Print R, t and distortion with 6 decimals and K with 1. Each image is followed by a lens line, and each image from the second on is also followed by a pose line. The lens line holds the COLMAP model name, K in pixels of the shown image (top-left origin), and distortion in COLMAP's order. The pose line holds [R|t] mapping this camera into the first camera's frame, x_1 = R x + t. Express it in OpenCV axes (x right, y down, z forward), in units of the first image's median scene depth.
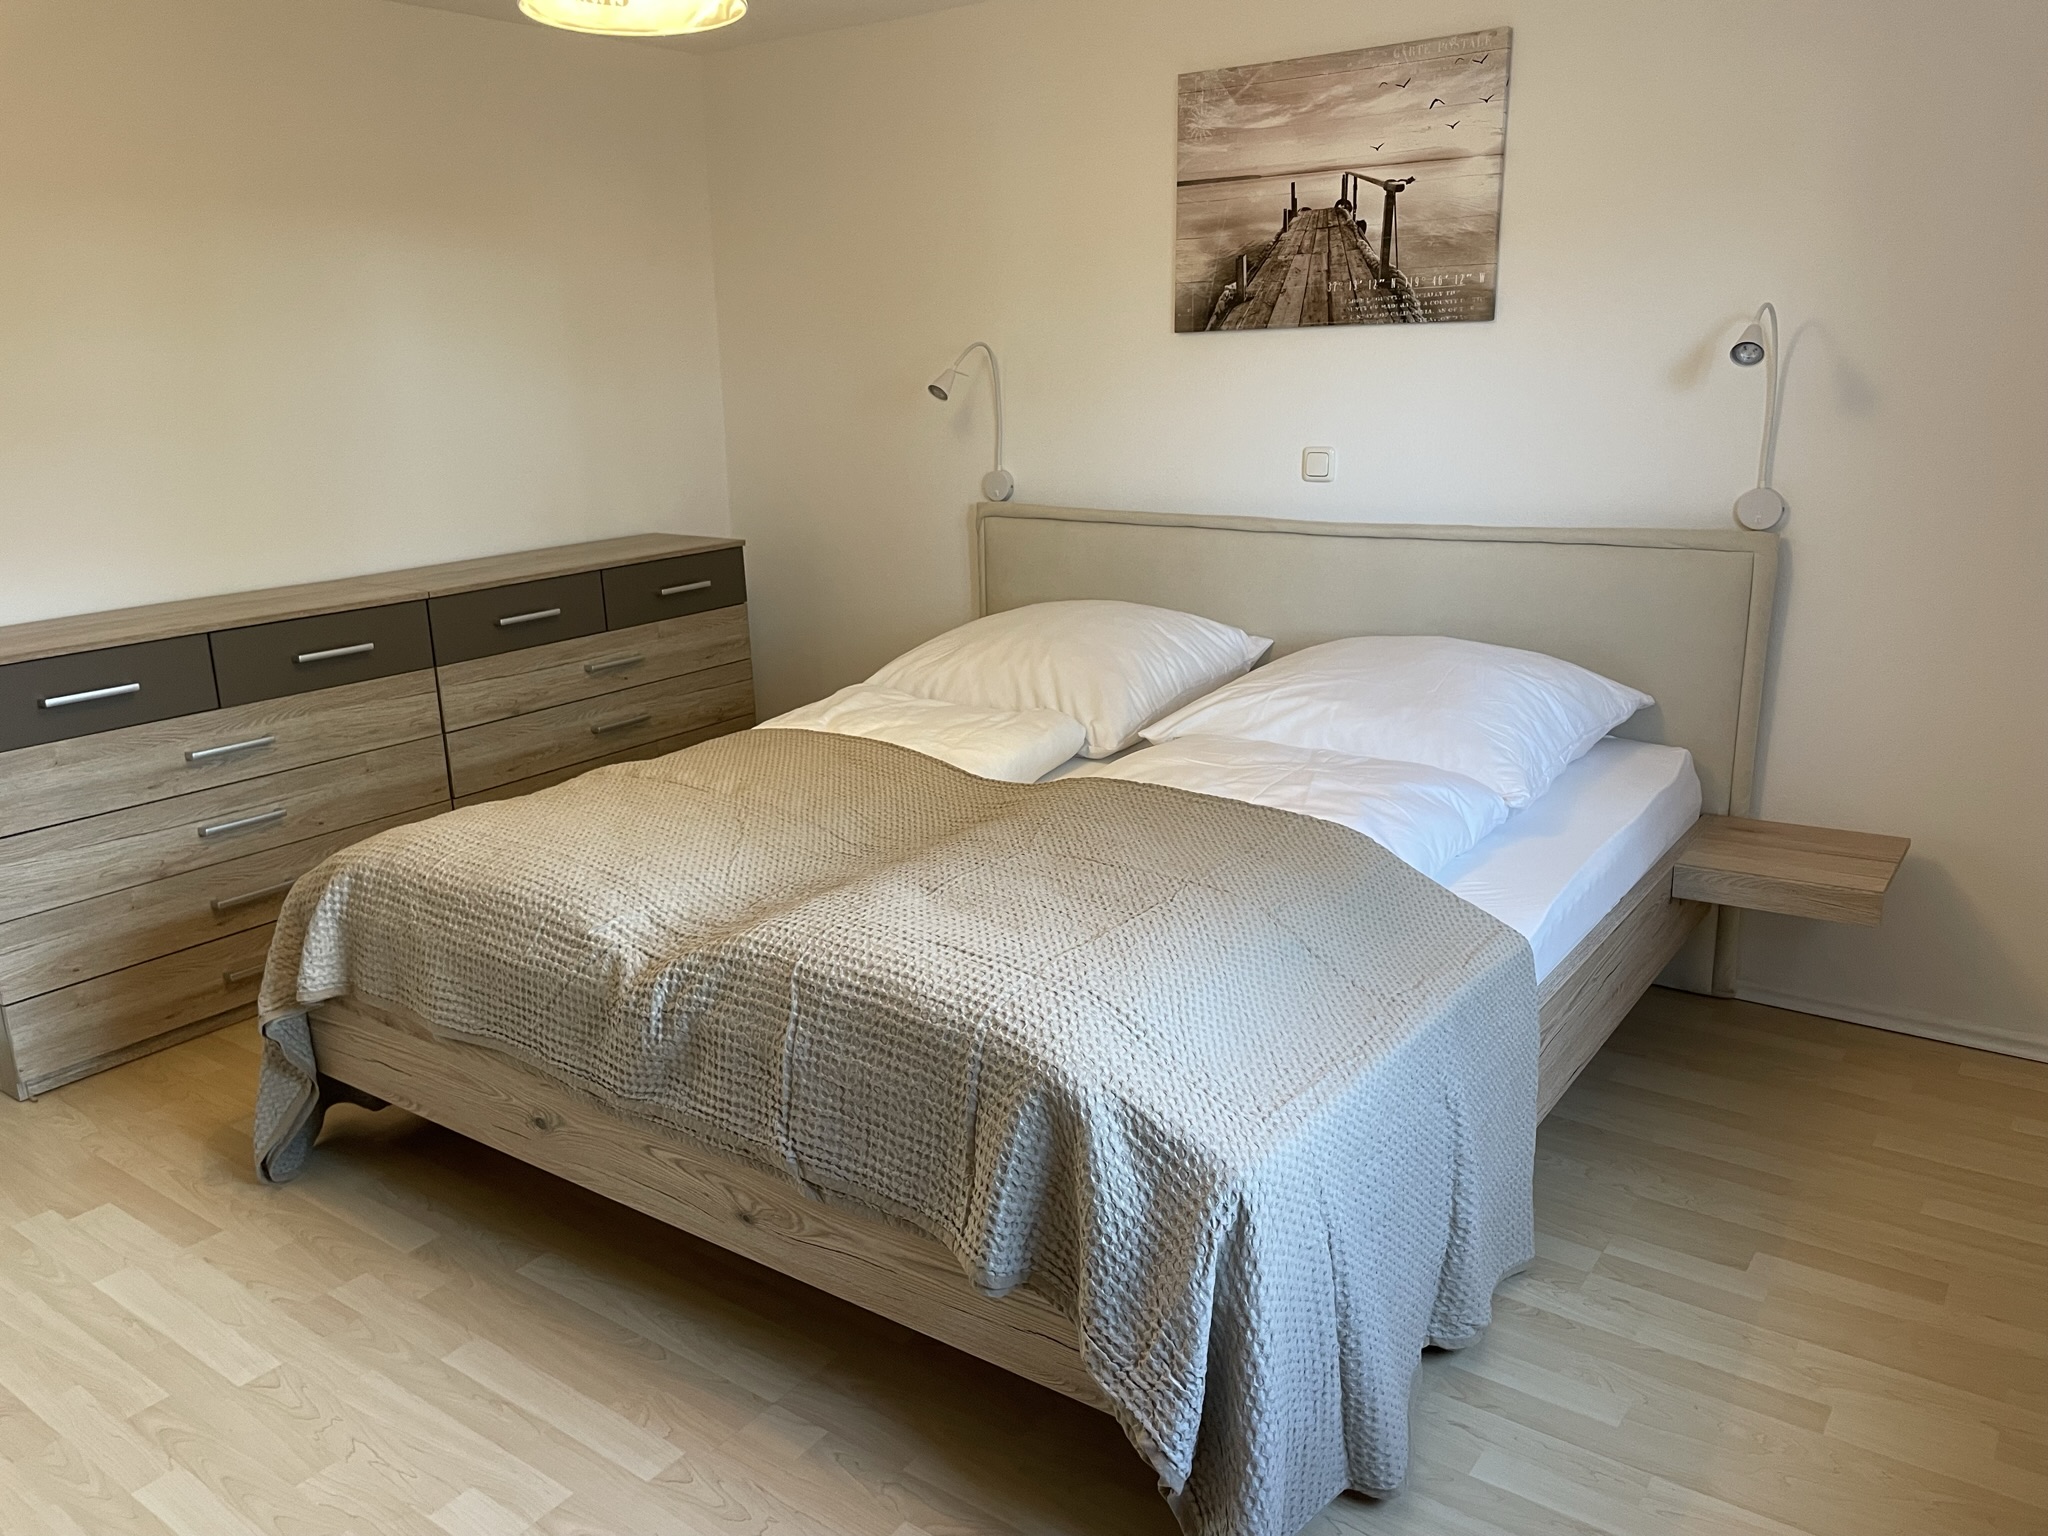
lens RADIAL K [[1534.2, 0, 1024.0], [0, 1534.2, 768.0], [0, 0, 1]] dist [0.004840, 0.000270]
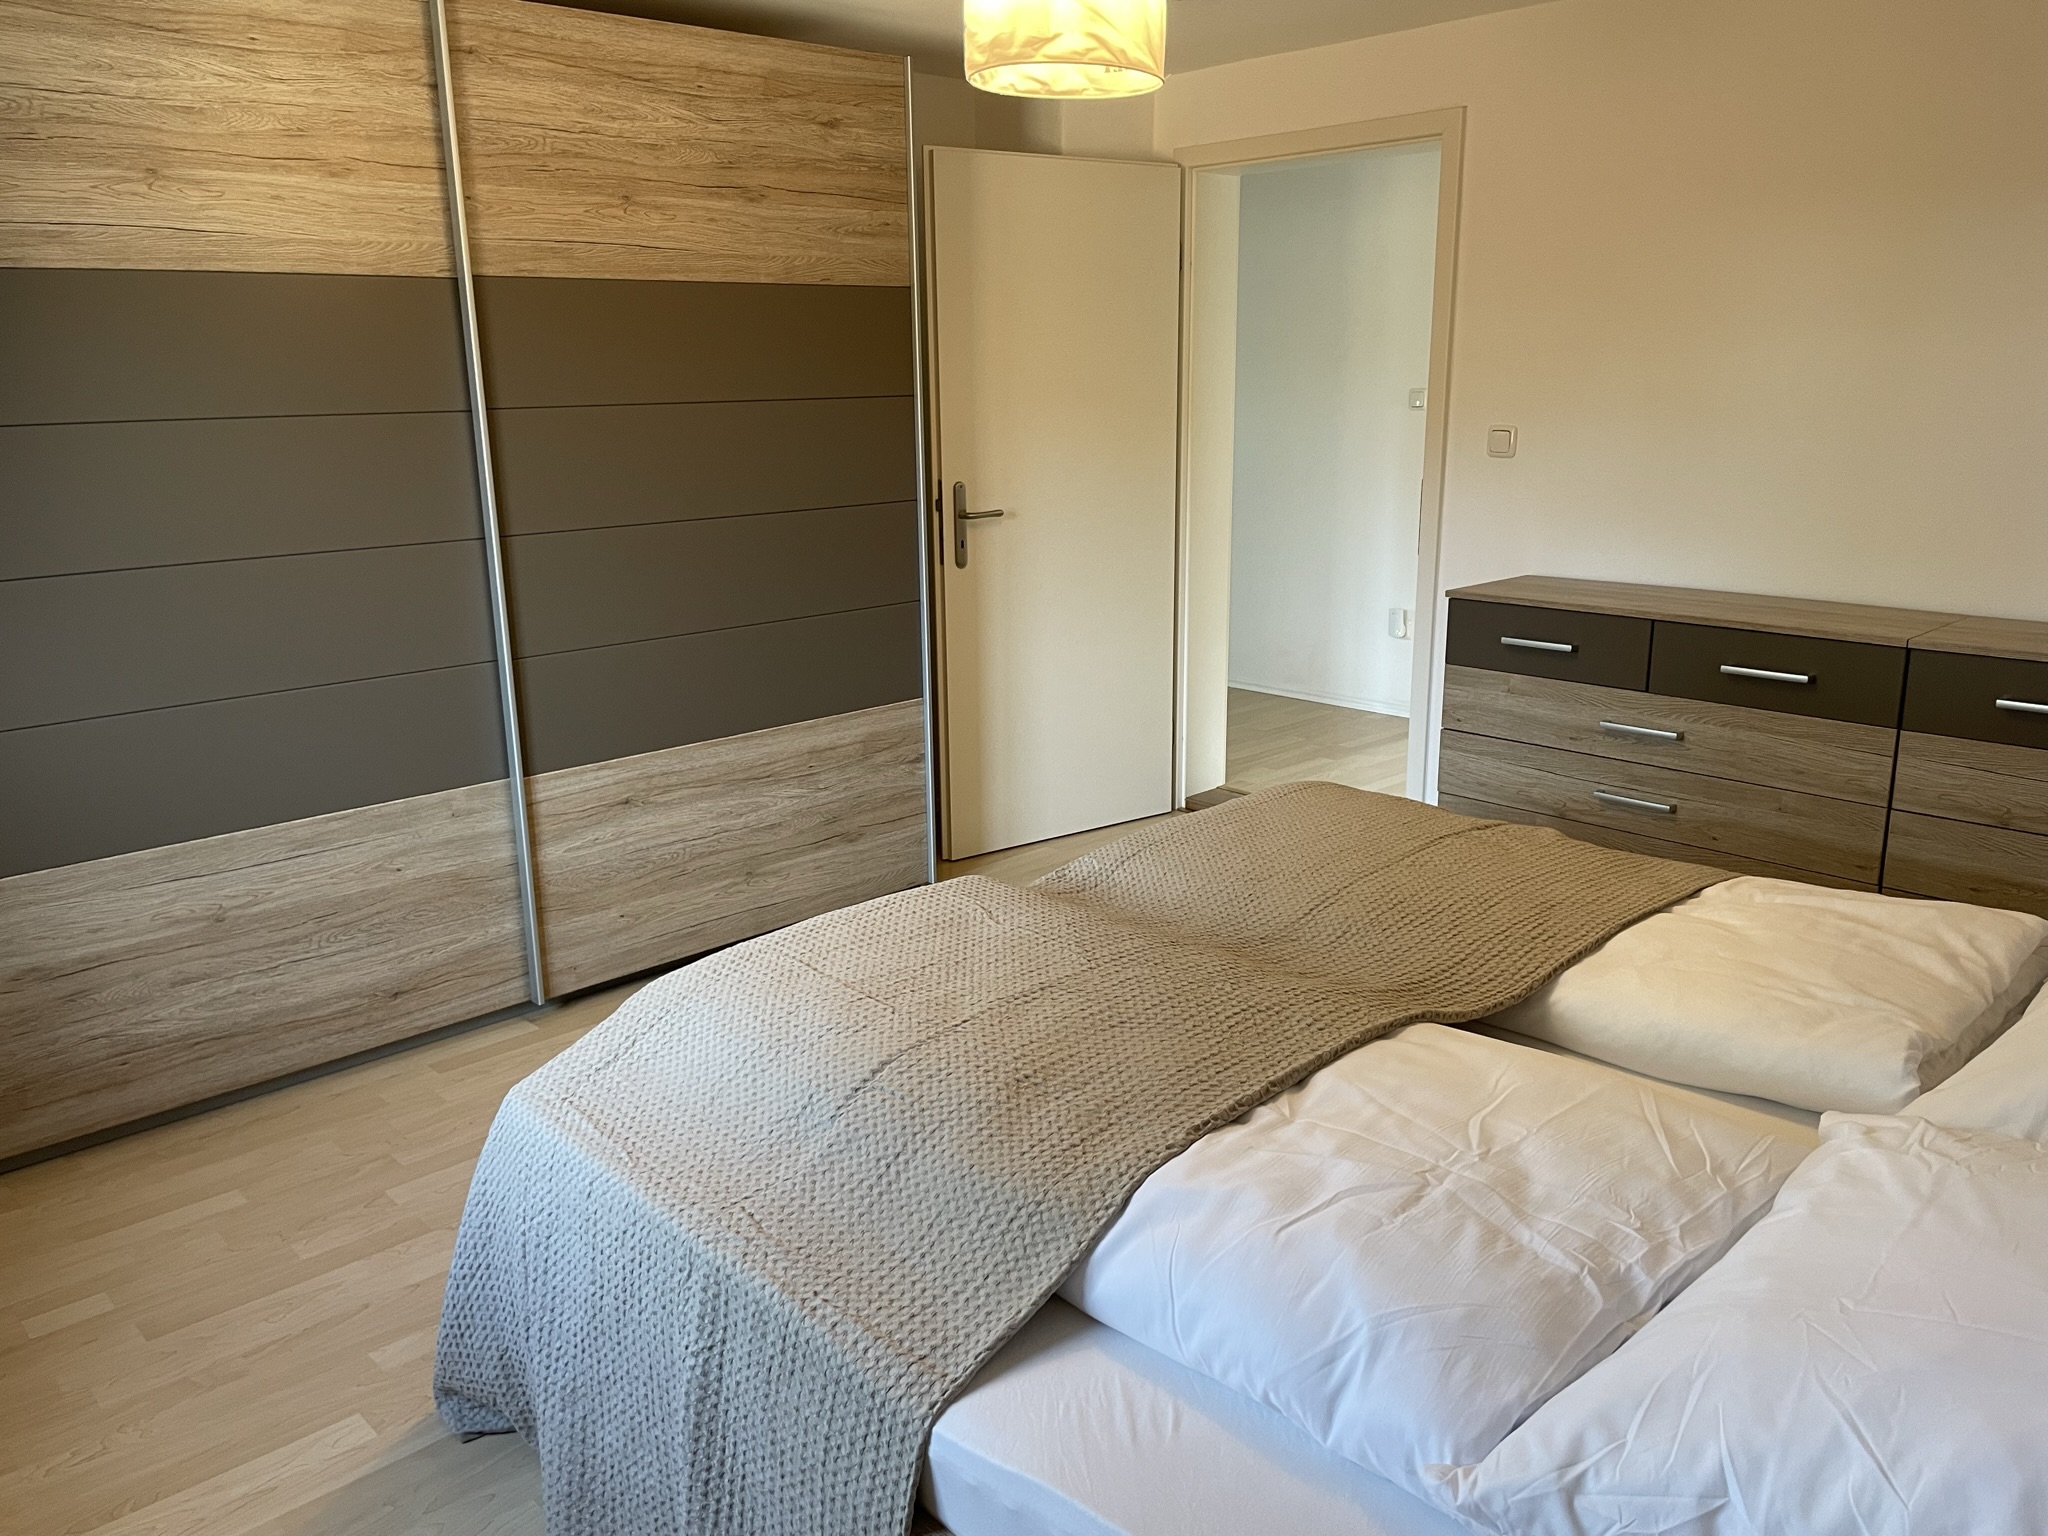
lens RADIAL K [[1534.2, 0, 1024.0], [0, 1534.2, 768.0], [0, 0, 1]] dist [0.004840, 0.000270]
pose [[-0.200827, 0.269982, -0.941689, 0.551680], [-0.238804, 0.918783, 0.314342, -0.213580], [0.950074, 0.288007, -0.120044, 0.714141]]
